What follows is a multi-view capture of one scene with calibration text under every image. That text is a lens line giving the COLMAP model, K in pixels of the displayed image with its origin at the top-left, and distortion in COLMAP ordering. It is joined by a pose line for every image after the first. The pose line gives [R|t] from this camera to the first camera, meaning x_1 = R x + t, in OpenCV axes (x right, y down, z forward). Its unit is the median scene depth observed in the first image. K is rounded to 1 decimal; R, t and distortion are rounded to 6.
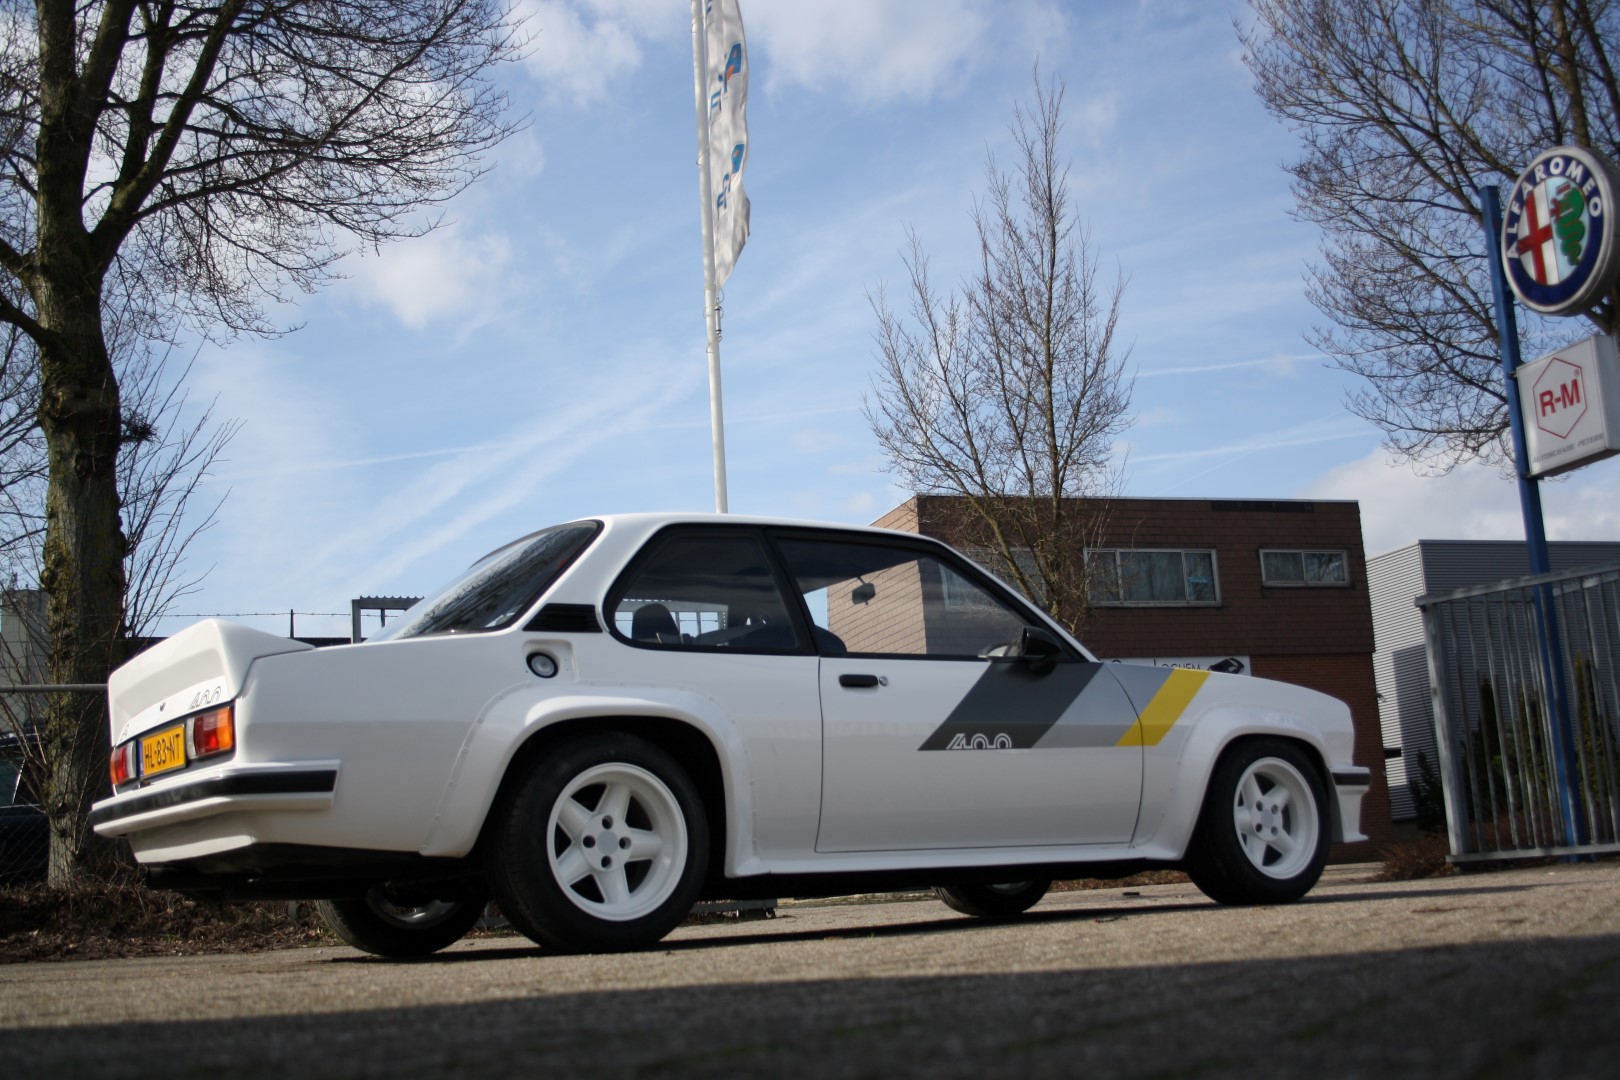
lens RADIAL K [[1843.4, 0, 810.0], [0, 1843.4, 540.0], [0, 0, 1]] dist [-0.091662, 0.043624]
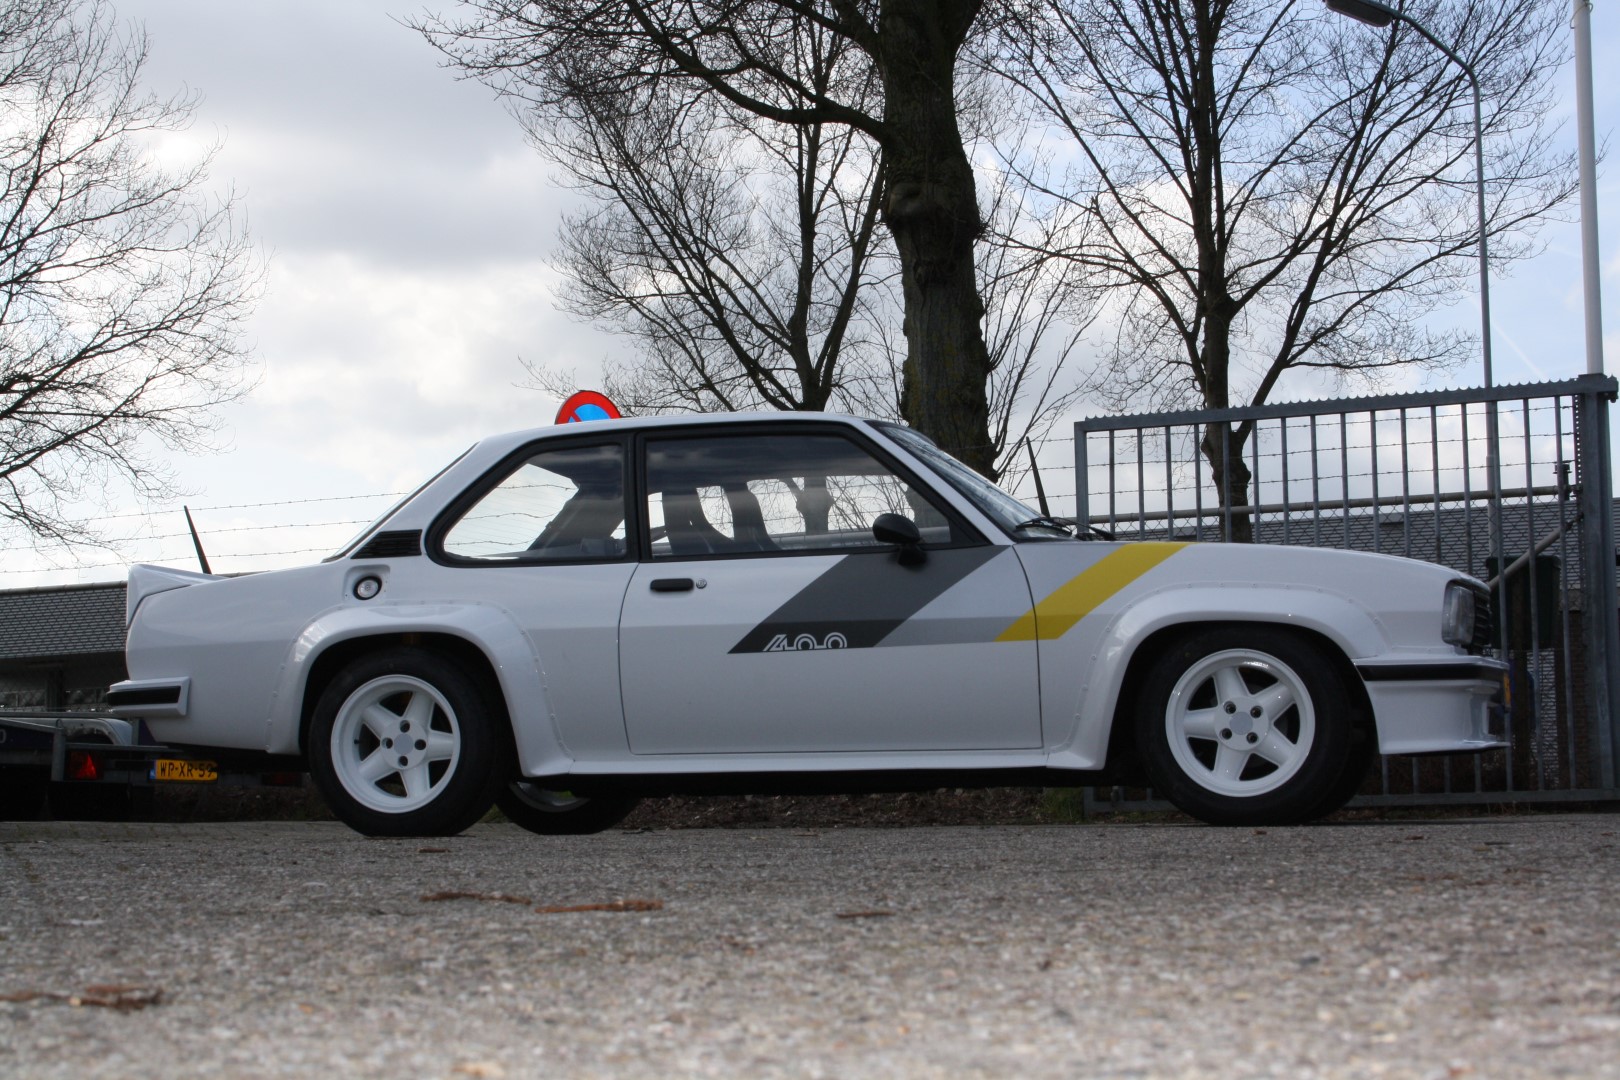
lens RADIAL K [[2833.5, 0, 810.0], [0, 2833.5, 540.0], [0, 0, 1]] dist [0.119494, 0.004010]
pose [[0.682981, -0.025937, -0.729975, 0.627890], [0.120535, 0.989671, 0.077611, -0.030647], [0.720422, -0.140994, 0.679053, 0.003735]]
